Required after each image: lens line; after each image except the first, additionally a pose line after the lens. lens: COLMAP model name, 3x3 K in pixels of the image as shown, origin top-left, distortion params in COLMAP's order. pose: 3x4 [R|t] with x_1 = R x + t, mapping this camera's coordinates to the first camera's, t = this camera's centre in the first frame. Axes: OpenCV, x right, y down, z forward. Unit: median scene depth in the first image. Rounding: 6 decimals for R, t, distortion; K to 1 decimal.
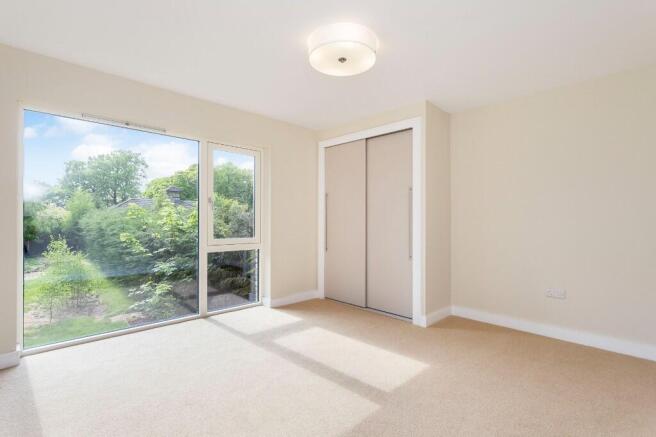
lens RADIAL K [[311.3, 0, 328.0], [0, 311.3, 218.5], [0, 0, 1]] dist [-0.000392, 0.000138]
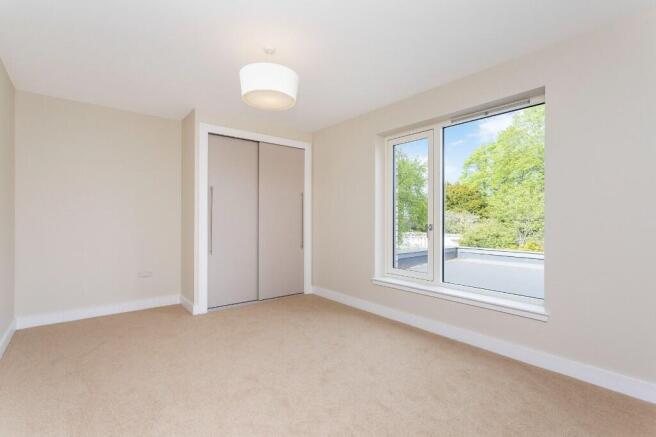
lens RADIAL K [[311.3, 0, 328.0], [0, 311.3, 218.5], [0, 0, 1]] dist [-0.000392, 0.000138]
pose [[0.139357, -0.002126, 0.990240, -1.019959], [-0.007937, 0.999963, 0.003264, 0.000950], [-0.990210, -0.008314, 0.139335, 0.703697]]
